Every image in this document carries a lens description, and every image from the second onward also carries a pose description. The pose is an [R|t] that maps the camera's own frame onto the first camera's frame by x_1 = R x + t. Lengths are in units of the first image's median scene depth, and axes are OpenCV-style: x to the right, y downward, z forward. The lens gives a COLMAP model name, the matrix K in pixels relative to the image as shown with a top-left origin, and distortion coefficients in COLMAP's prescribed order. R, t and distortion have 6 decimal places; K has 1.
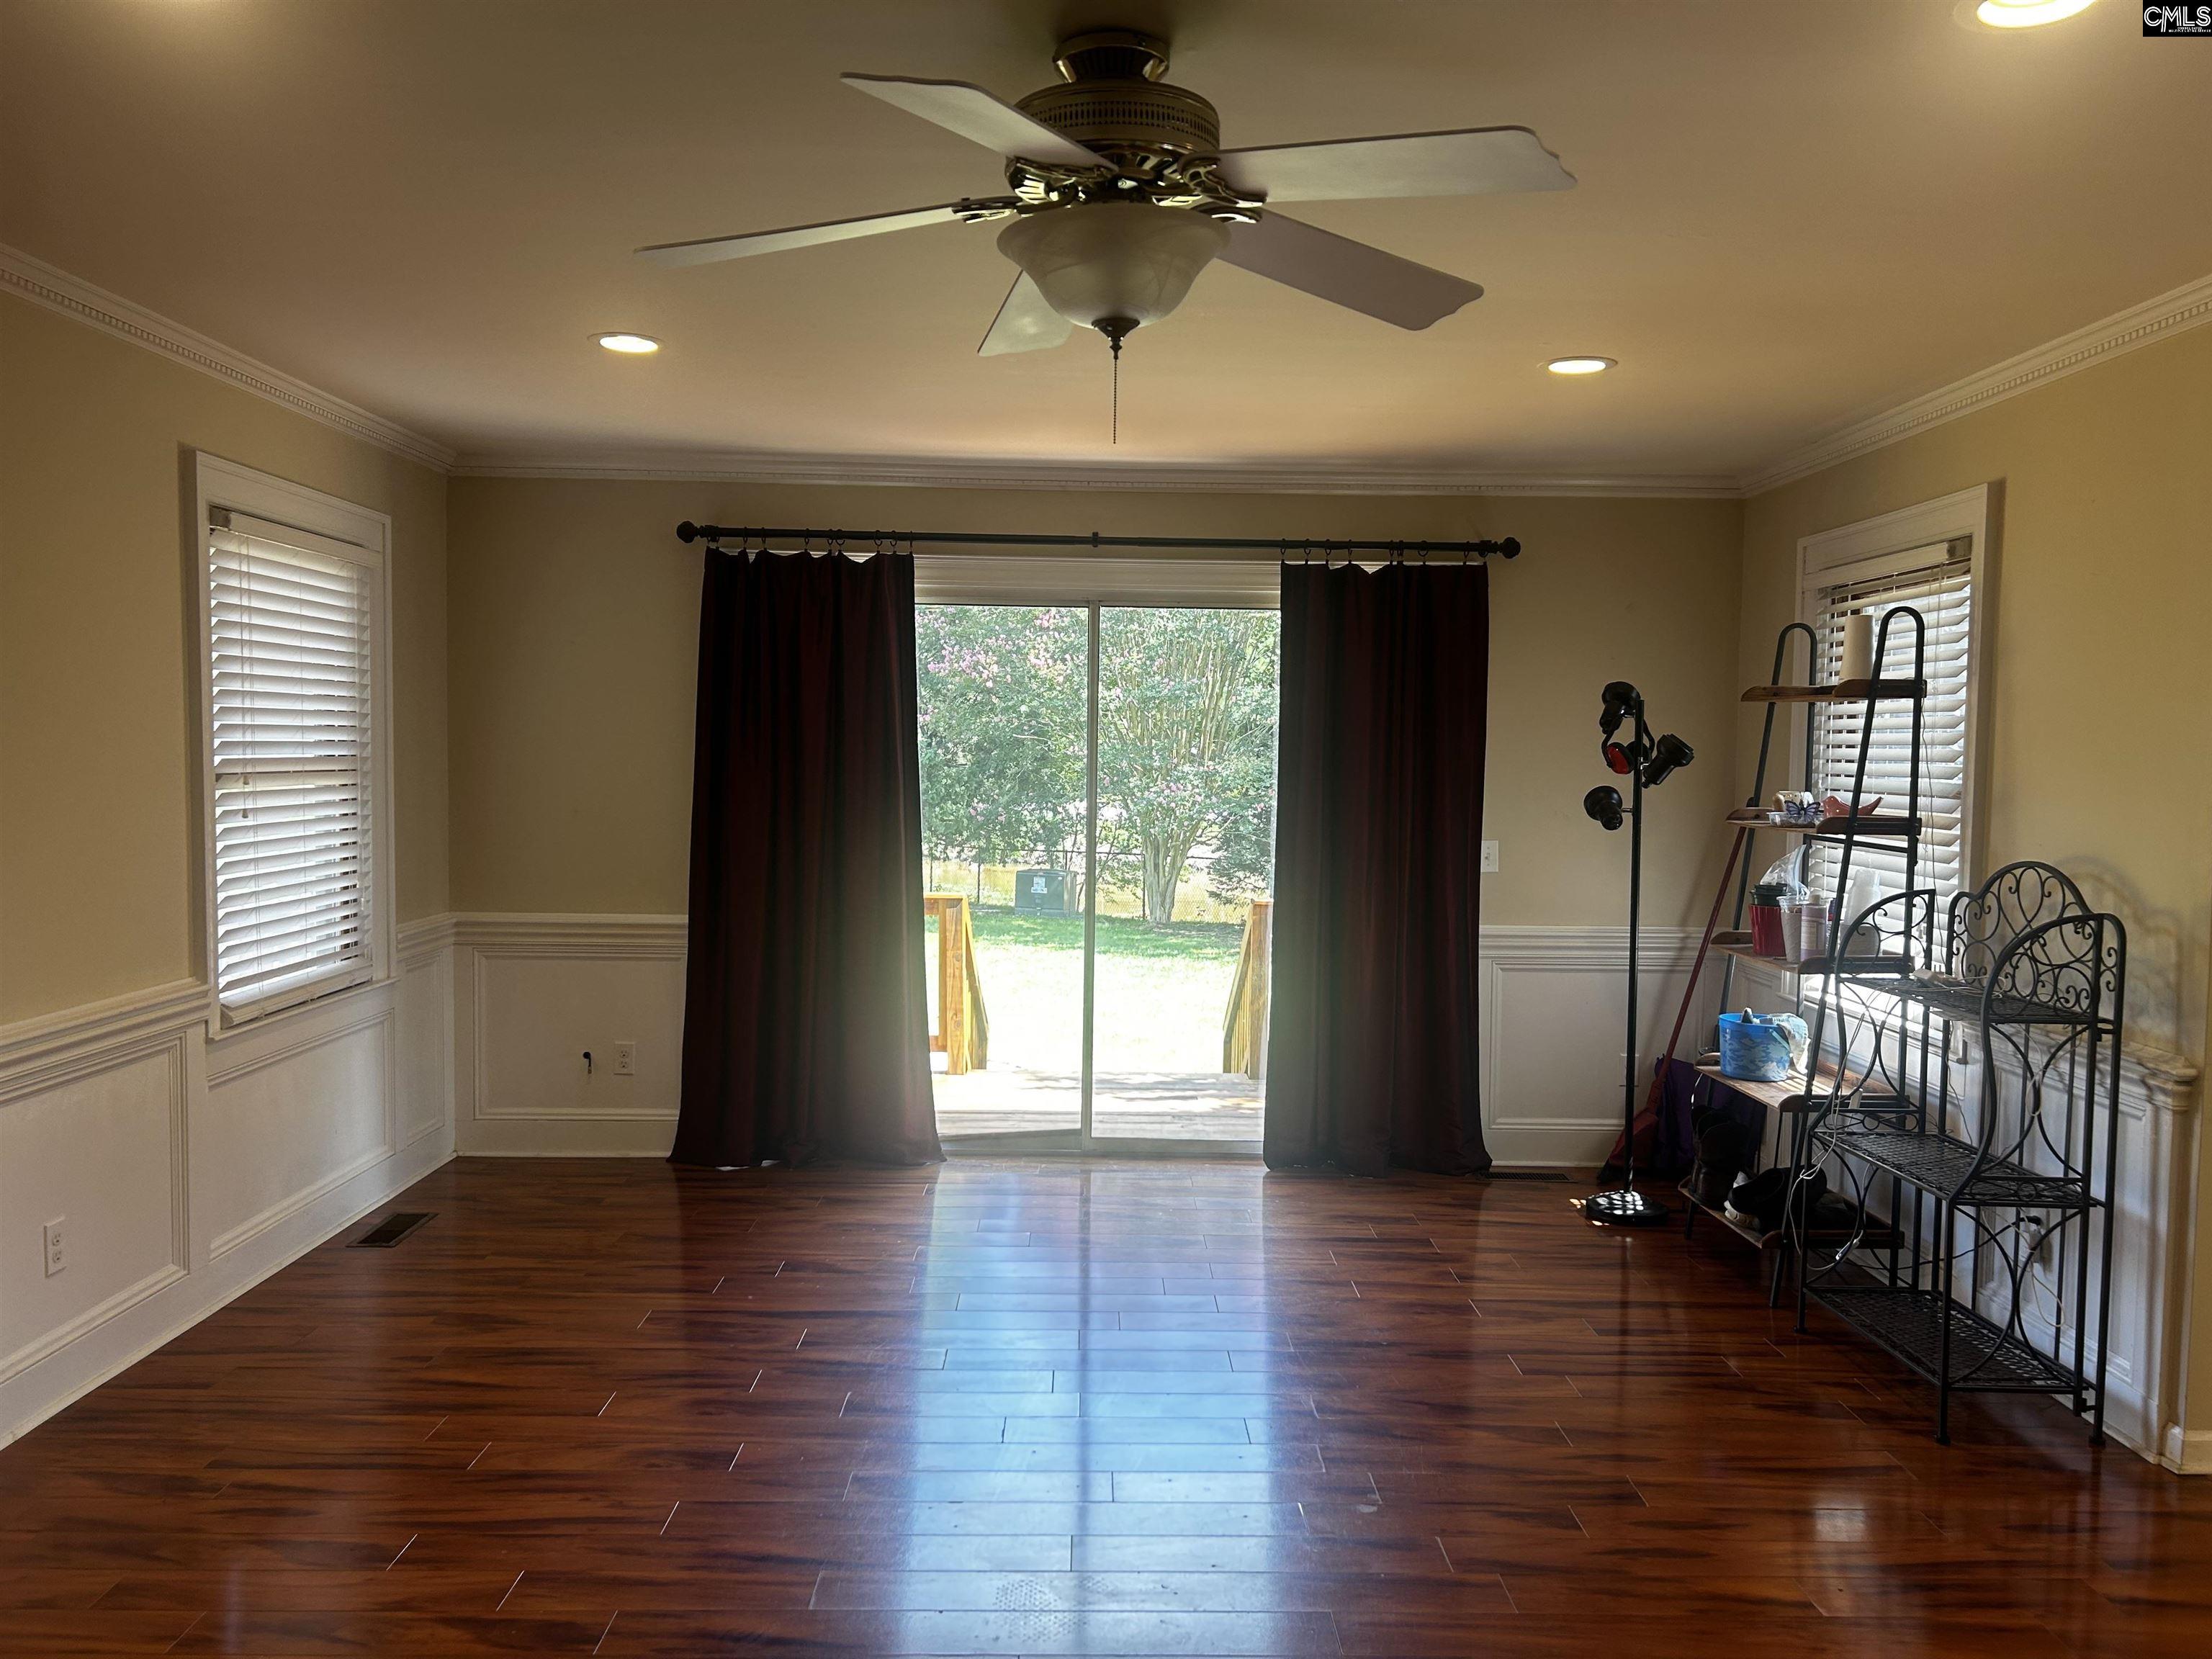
lens RADIAL K [[1674.0, 0, 1110.5], [0, 1674.0, 839.4], [0, 0, 1]] dist [0.078496, -0.103179]
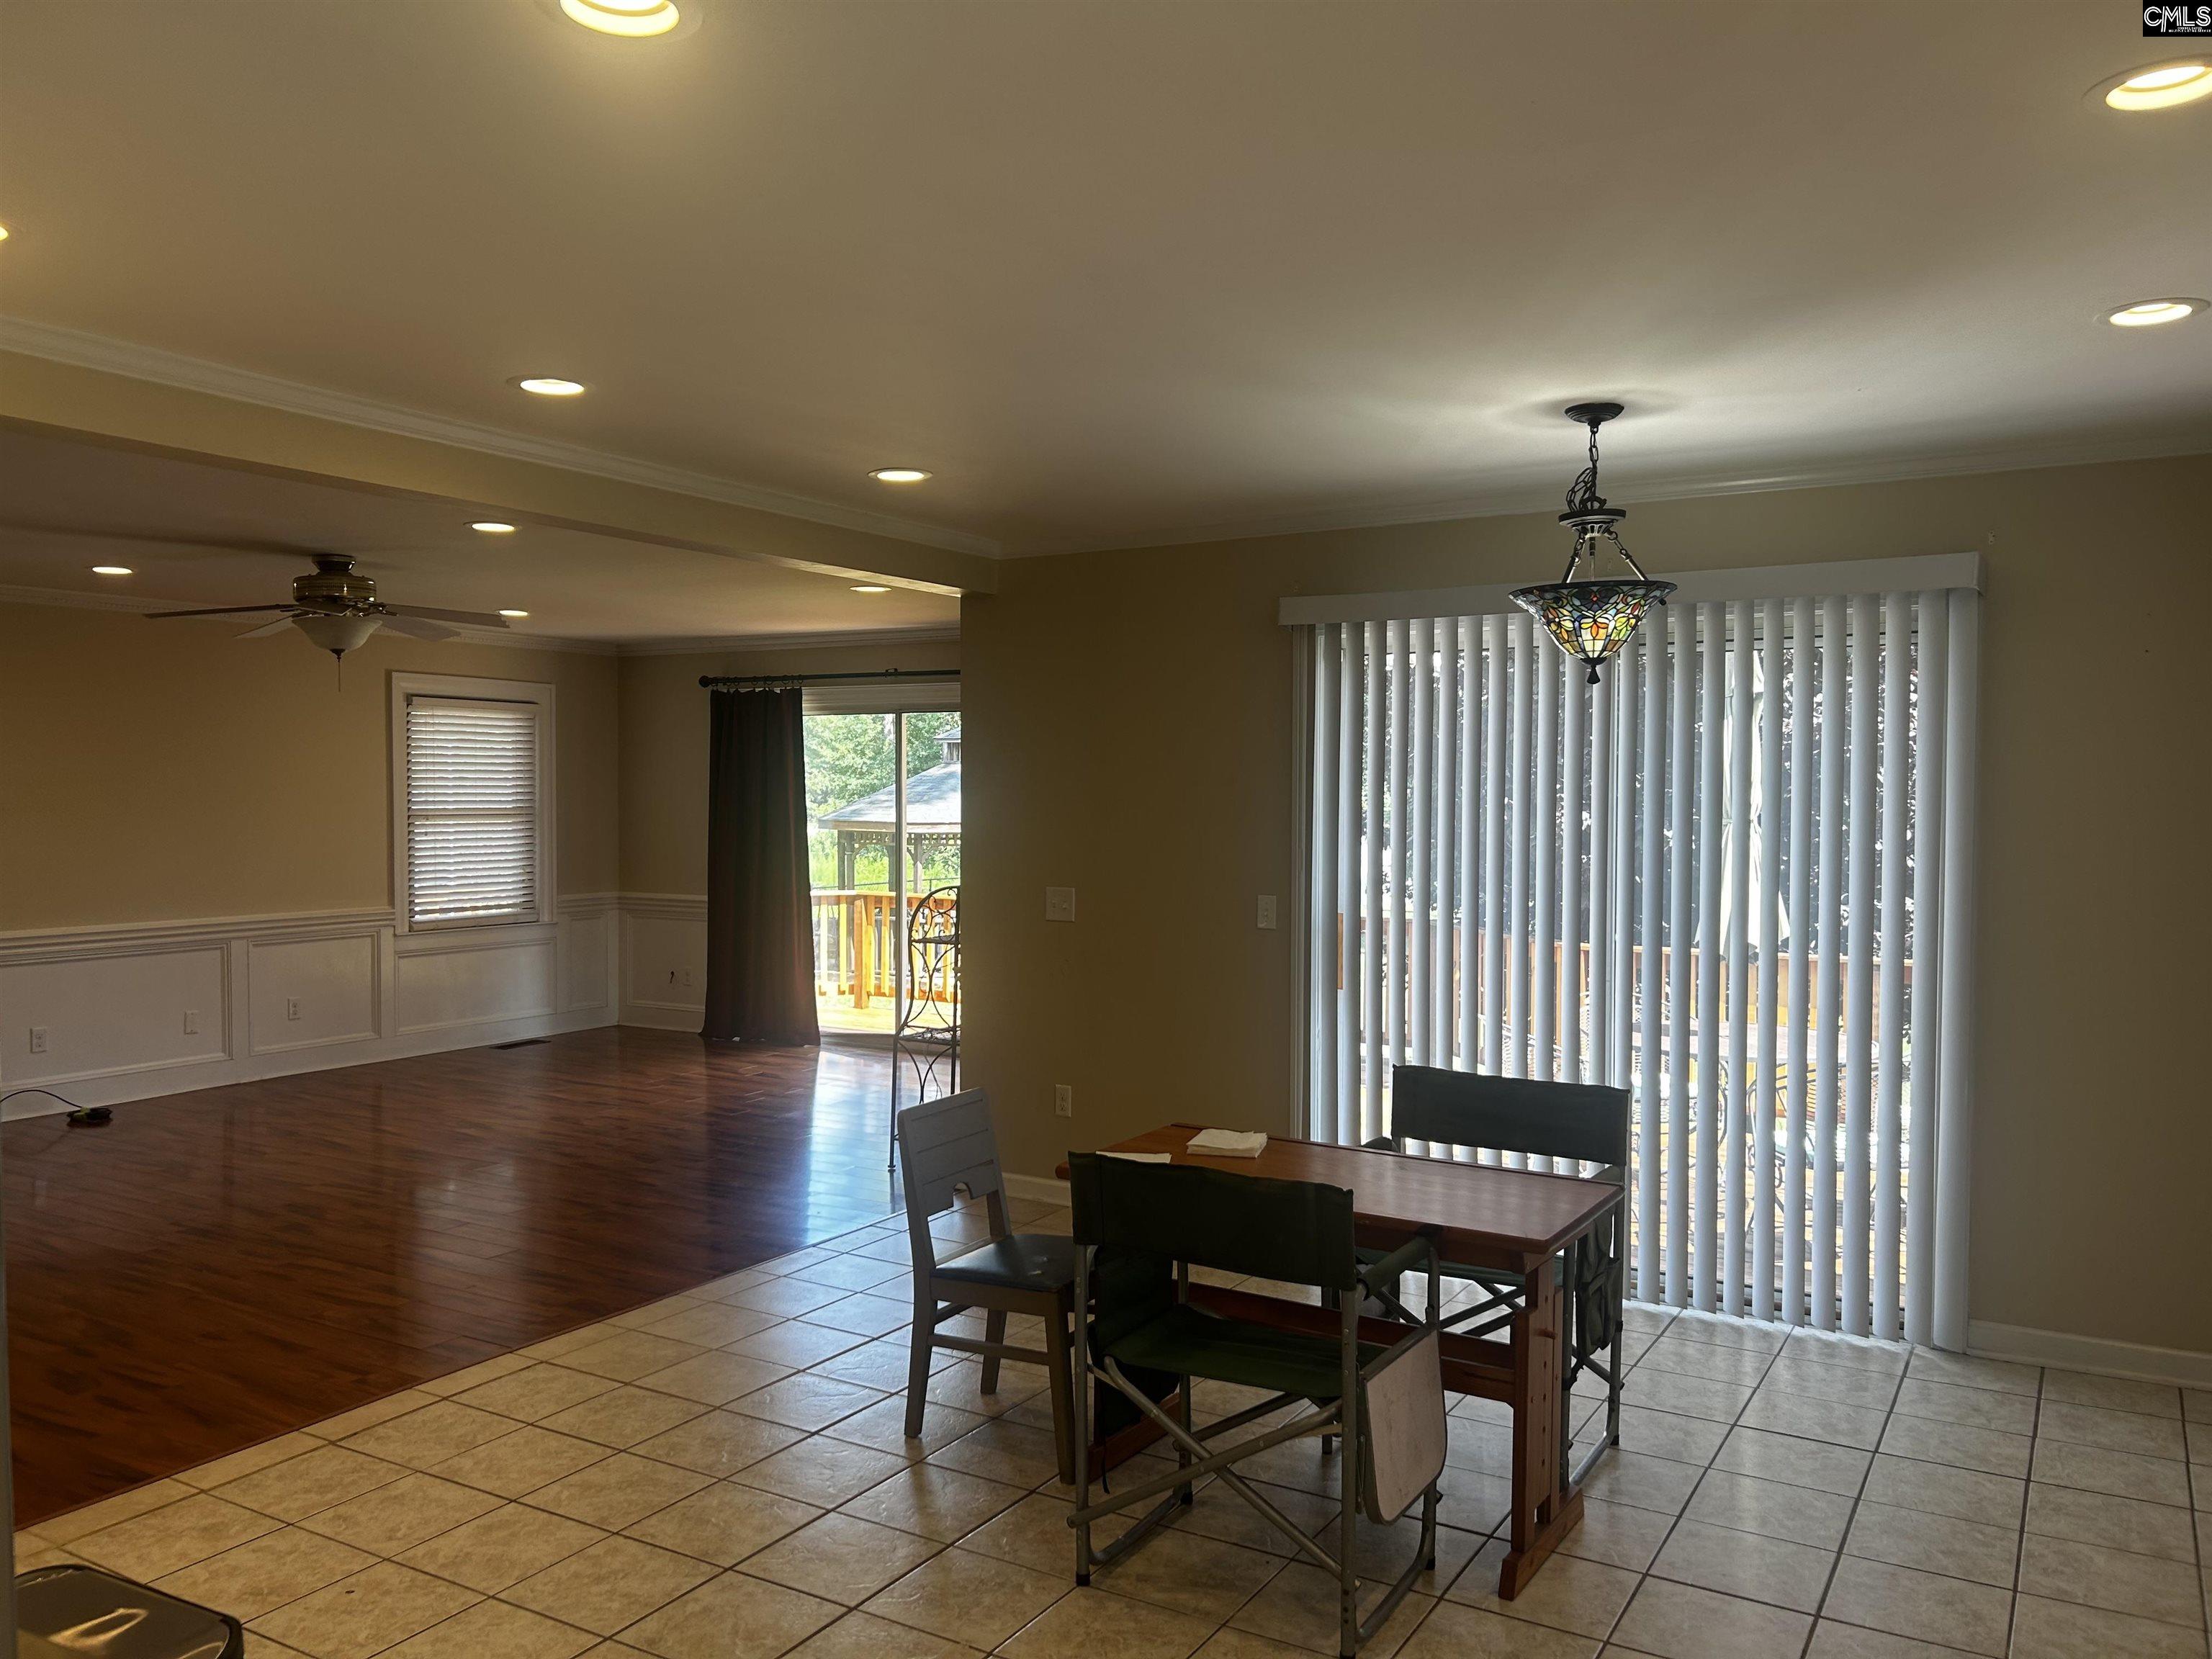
lens RADIAL K [[1683.0, 0, 1100.4], [0, 1683.0, 809.1], [0, 0, 1]] dist [0.049658, -0.109877]
pose [[0.842674, -0.007419, -0.538374, 1.292672], [-0.019984, 0.998785, -0.045044, 0.031758], [0.538054, 0.048717, 0.841502, -0.337982]]
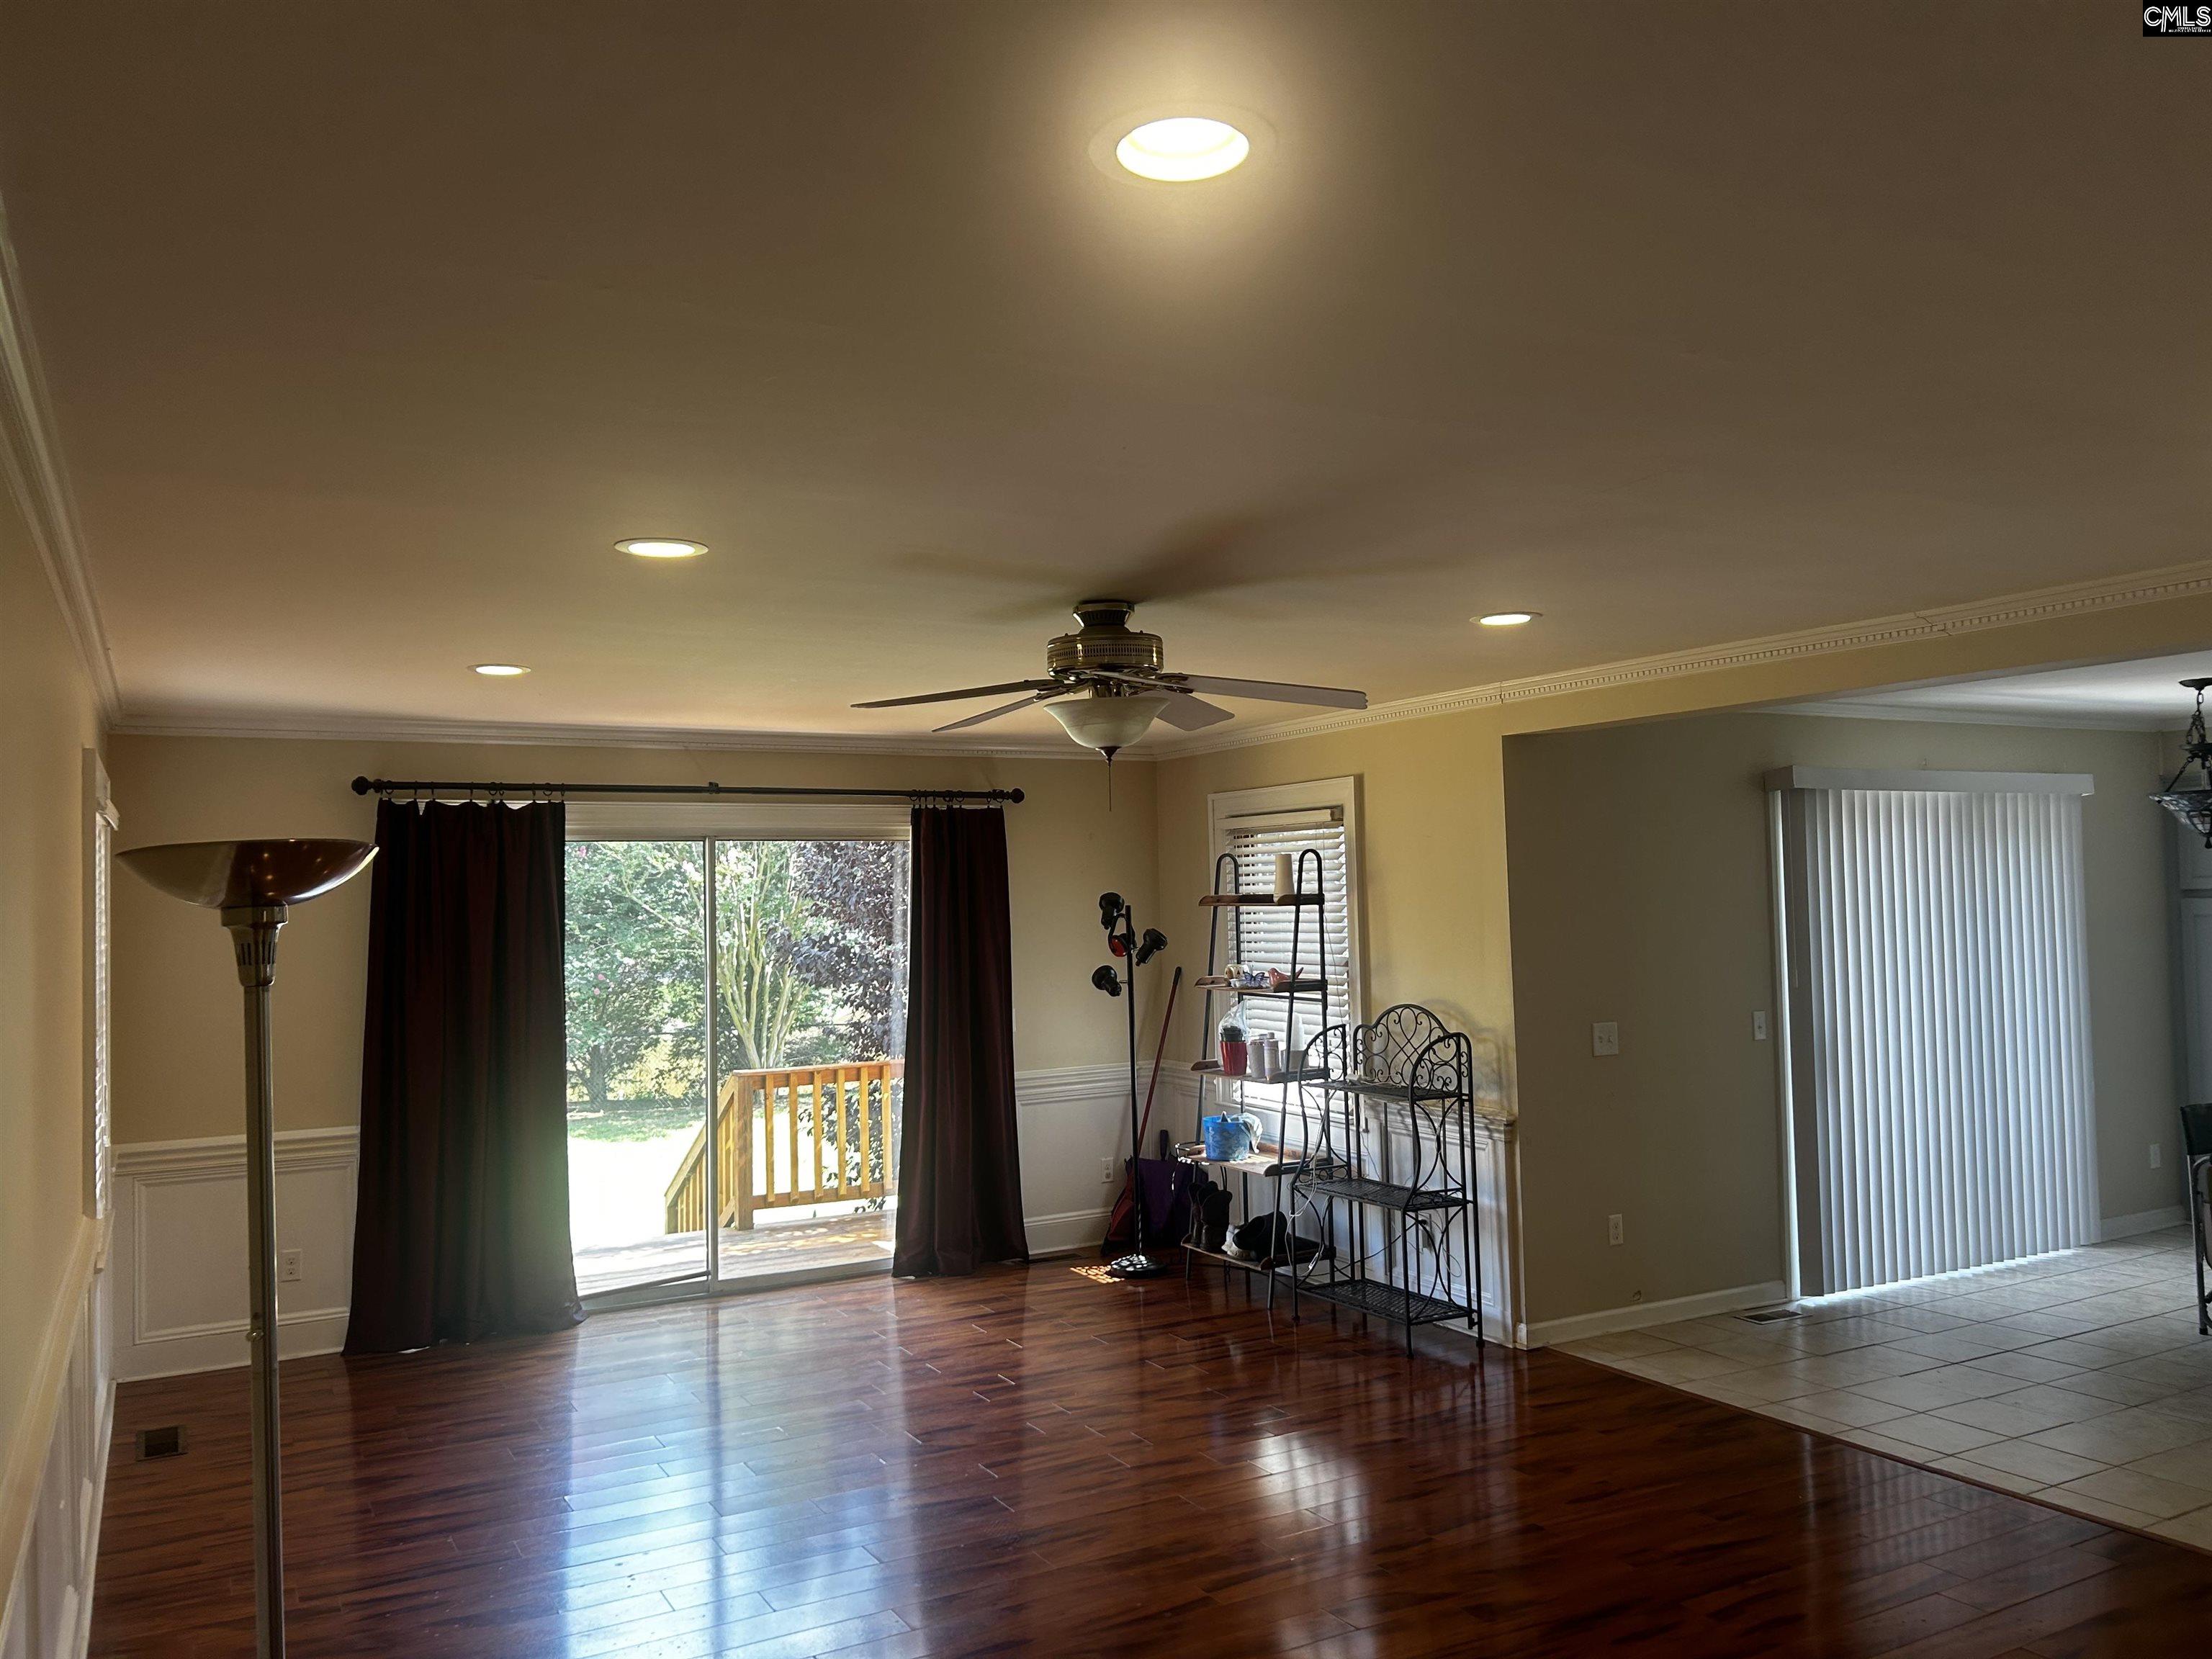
lens RADIAL K [[1674.0, 0, 1110.5], [0, 1674.0, 839.4], [0, 0, 1]] dist [0.078496, -0.103179]
pose [[0.881660, -0.018296, 0.471531, -0.415267], [0.061774, 0.995124, -0.076890, -0.033005], [-0.467825, 0.096919, 0.878491, -0.283930]]
